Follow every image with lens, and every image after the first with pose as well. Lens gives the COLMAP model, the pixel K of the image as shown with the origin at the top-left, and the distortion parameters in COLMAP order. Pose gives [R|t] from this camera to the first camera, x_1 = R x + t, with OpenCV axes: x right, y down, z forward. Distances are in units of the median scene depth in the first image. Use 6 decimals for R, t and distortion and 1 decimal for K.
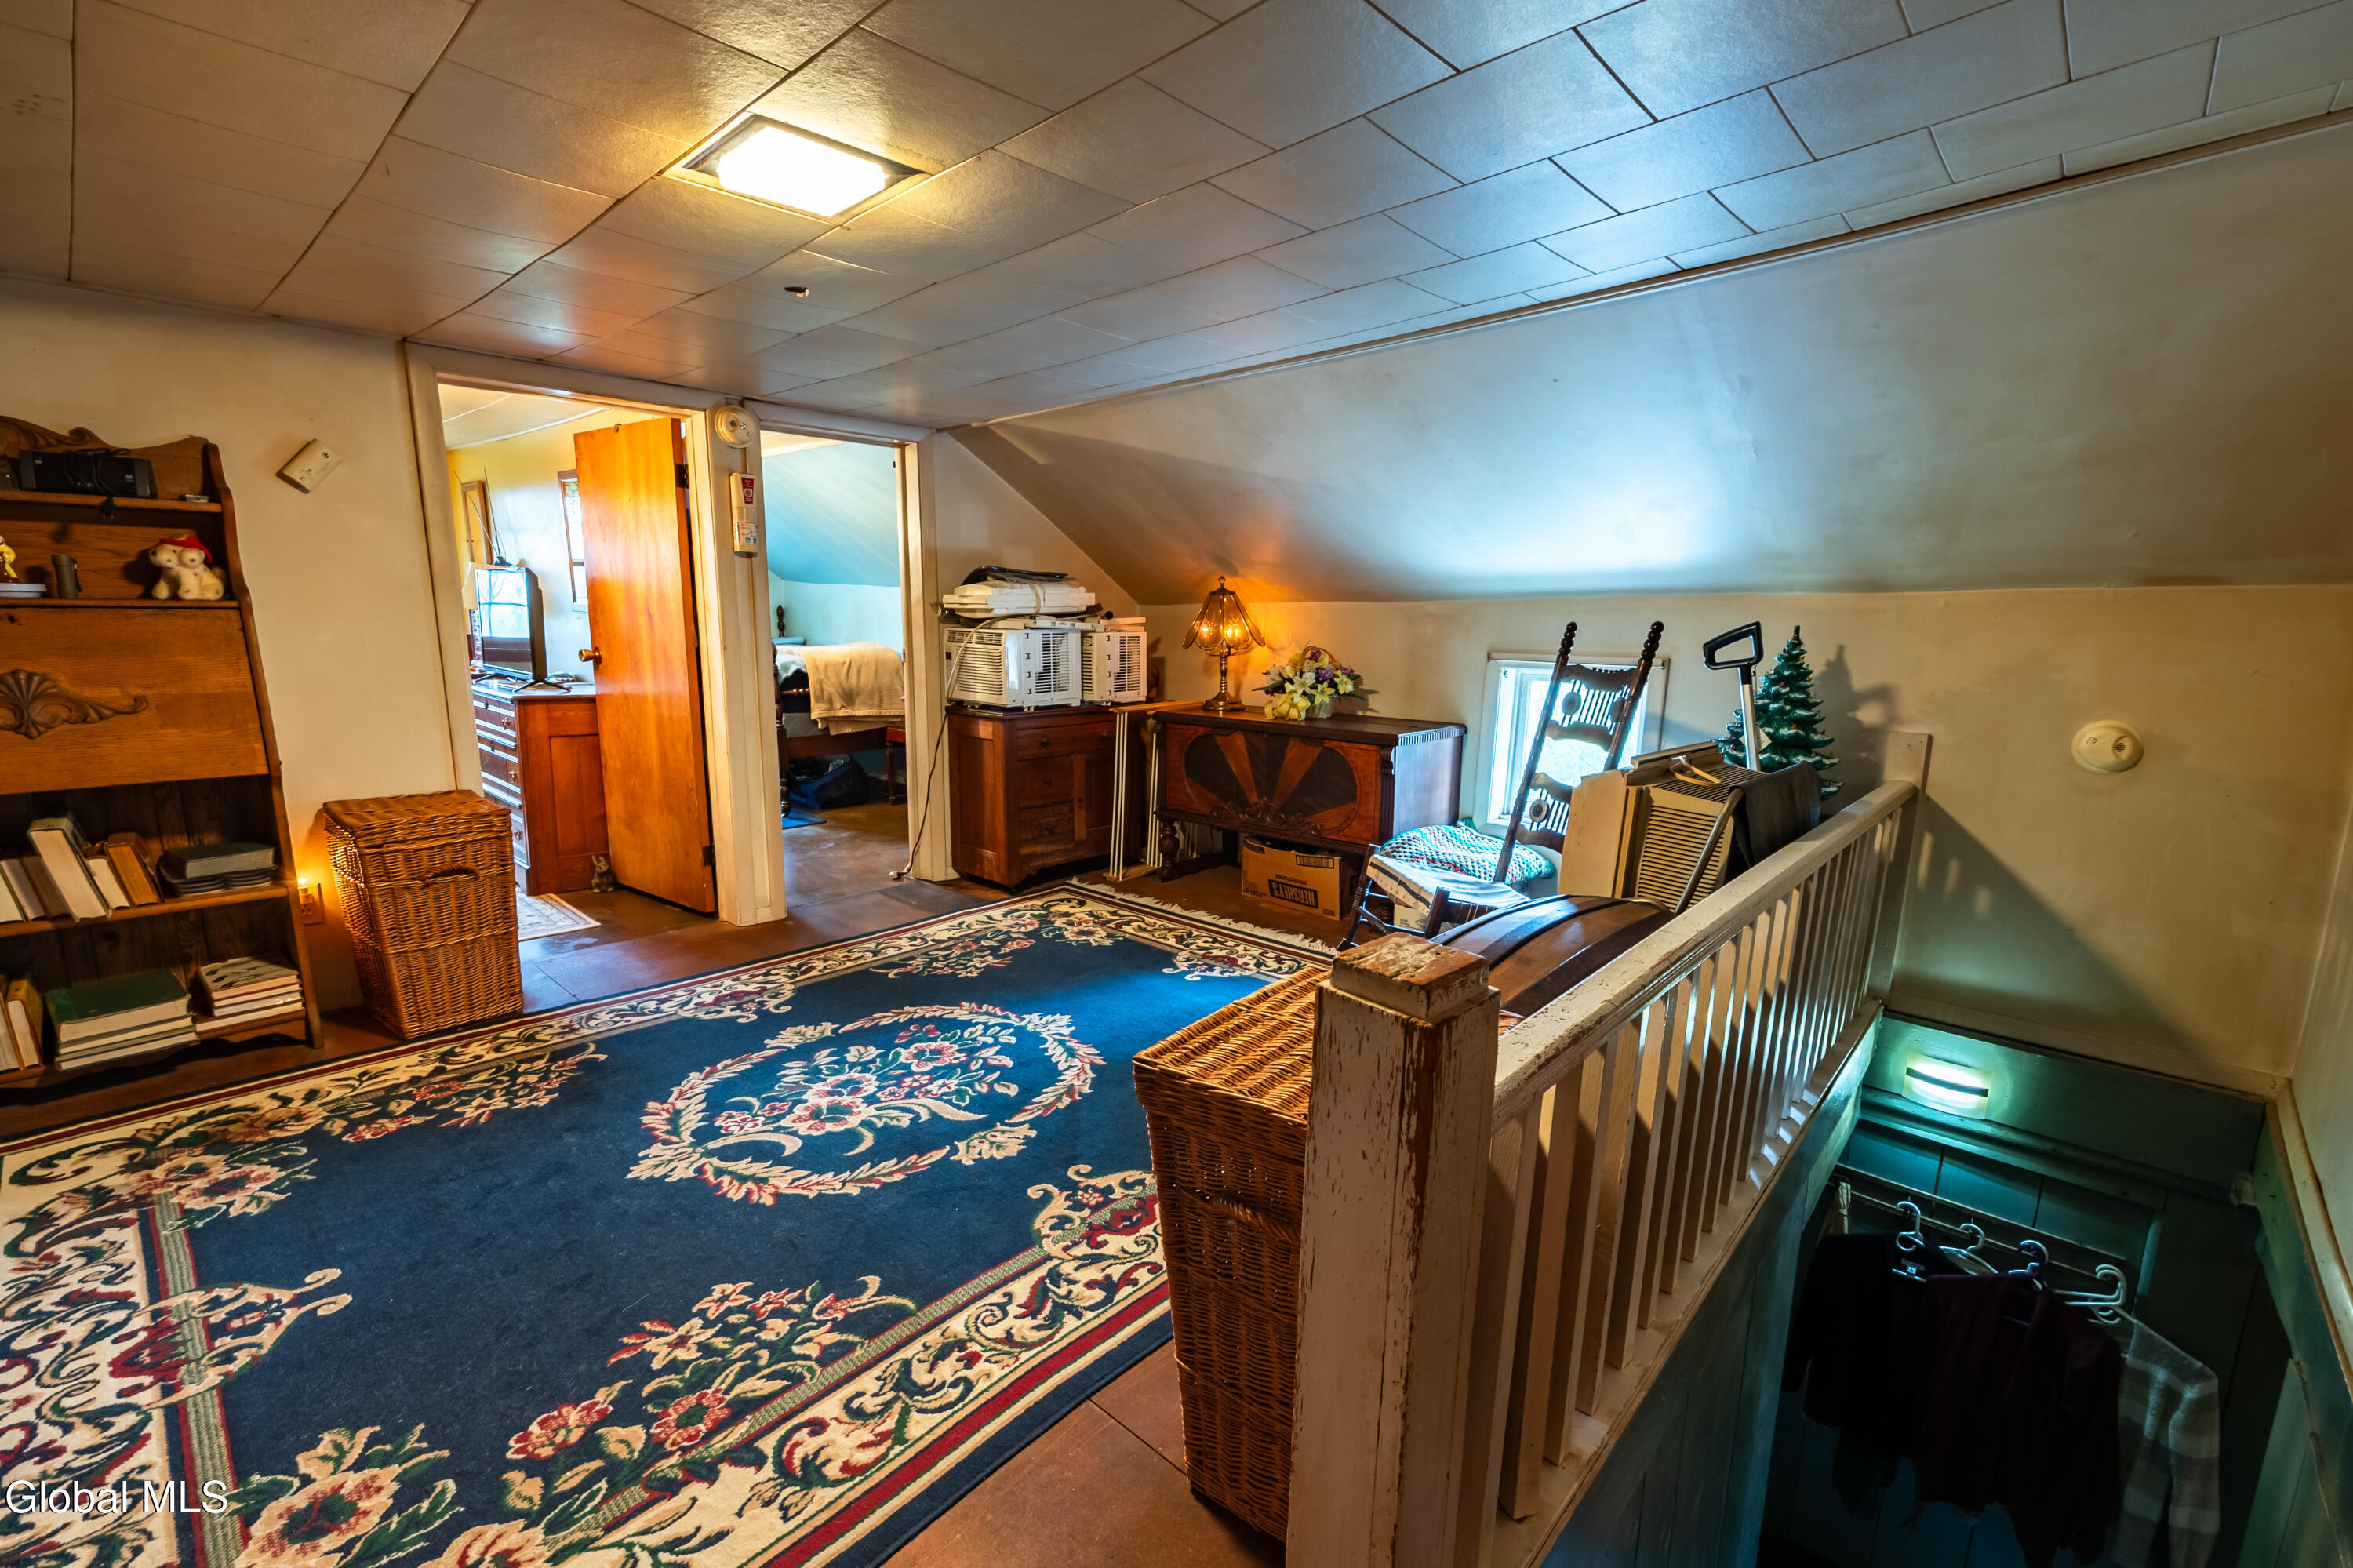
lens RADIAL K [[978.2, 0, 1194.2], [0, 978.2, 793.5], [0, 0, 1]] dist [0.001149, 0.000184]
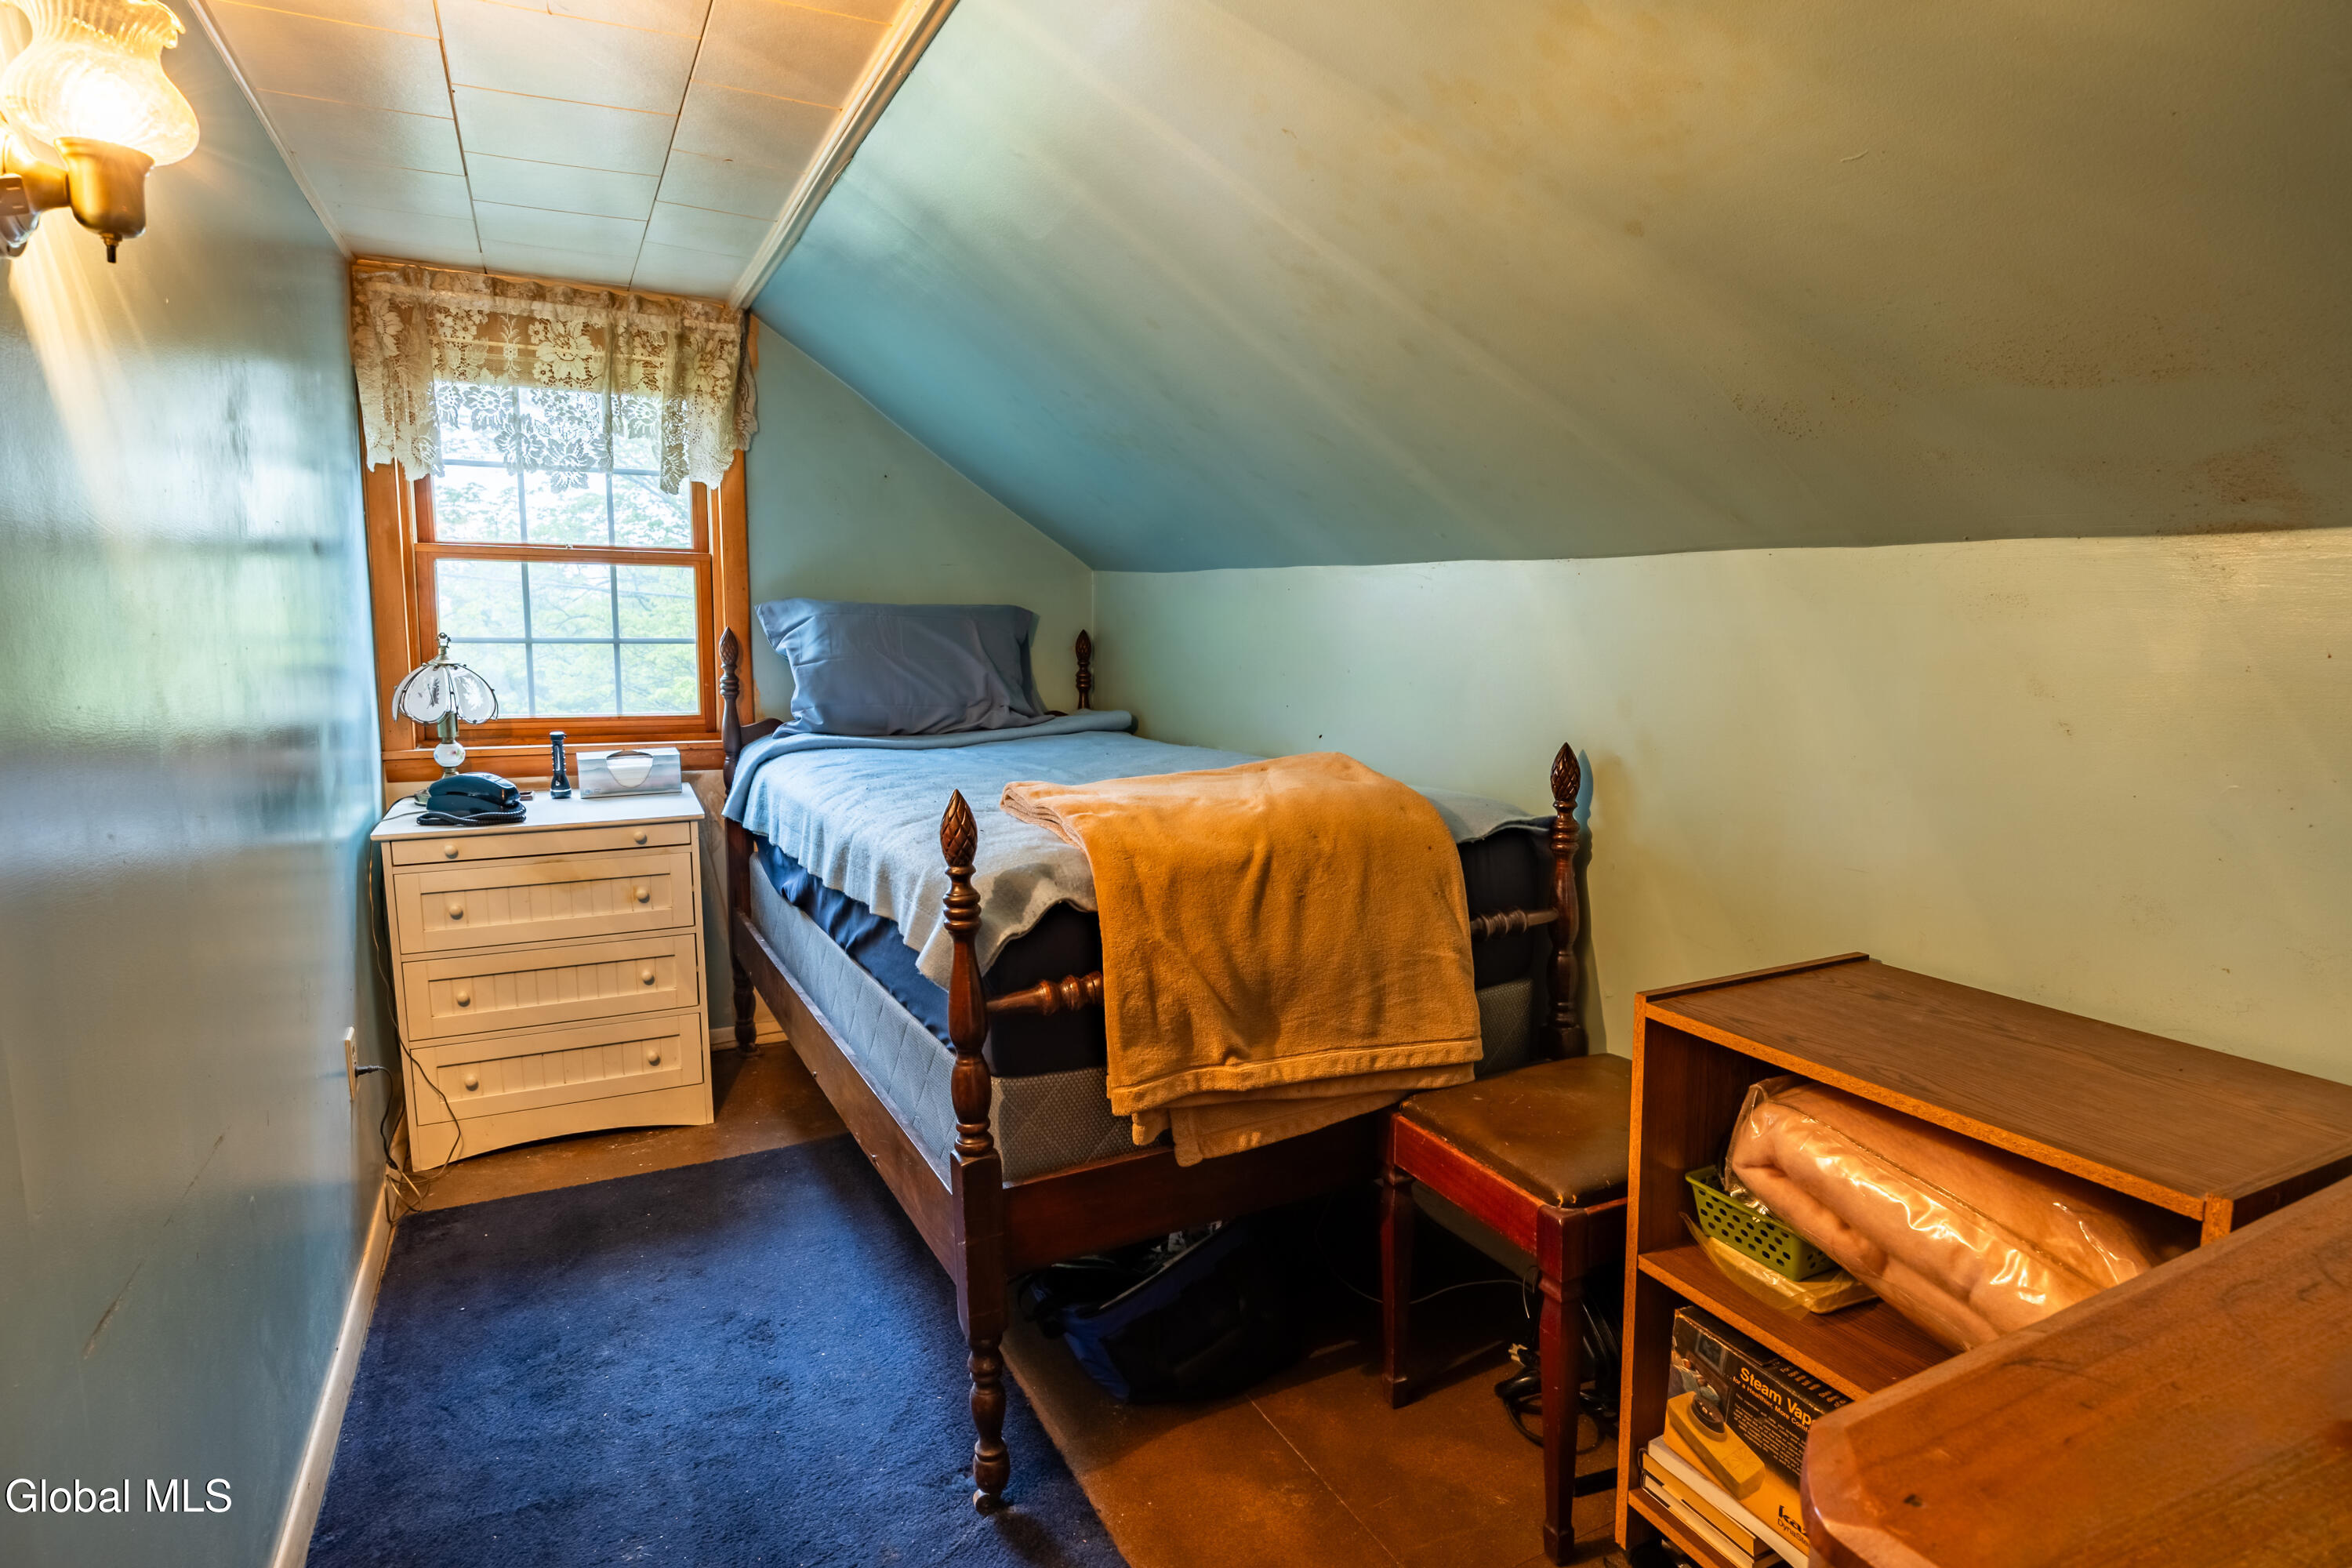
lens RADIAL K [[1267.9, 0, 1176.0], [0, 1267.9, 784.0], [0, 0, 1]] dist [-0.001468, -0.000231]
pose [[0.932759, 0.021253, -0.359873, -0.364240], [-0.043525, 0.997598, -0.053896, -0.189654], [0.357862, 0.065936, 0.931443, 0.977780]]
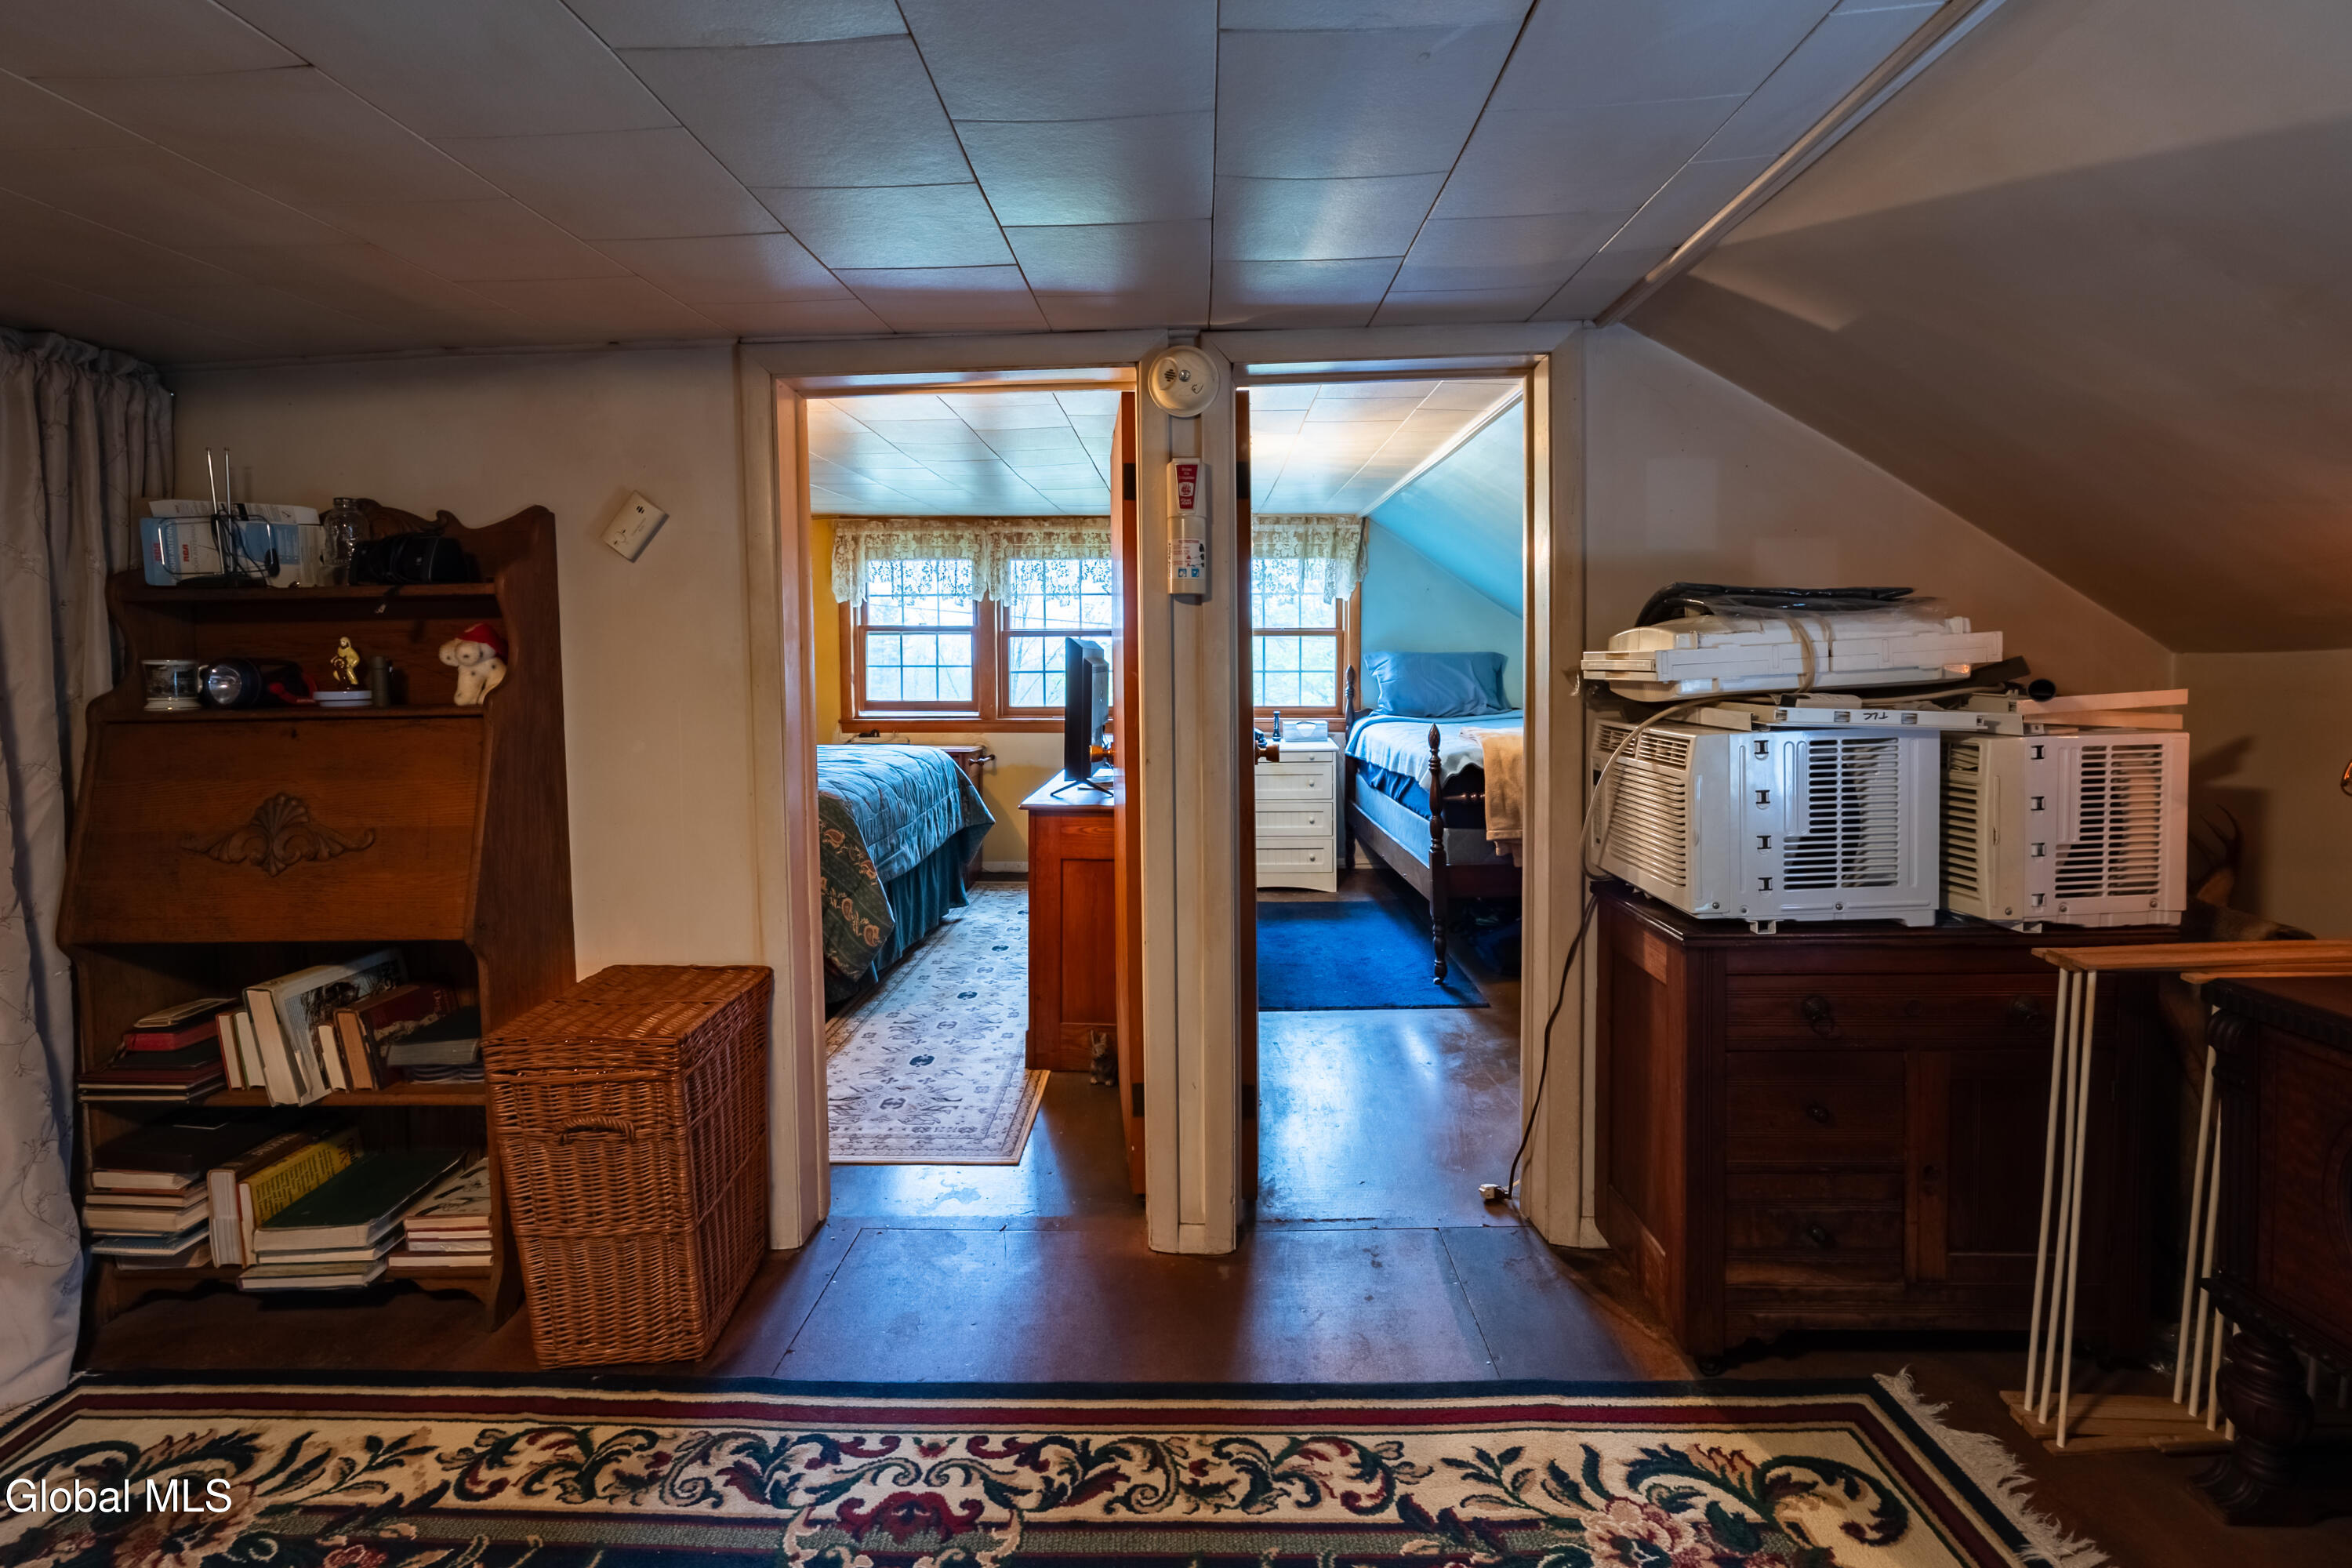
lens RADIAL K [[1028.6, 0, 1179.6], [0, 1028.6, 718.0], [0, 0, 1]] dist [-0.001226, -0.000123]
pose [[0.660129, 0.012218, -0.751053, -0.011770], [-0.109045, 0.990834, -0.079725, -0.108849], [0.743195, 0.134528, 0.655411, 0.524306]]
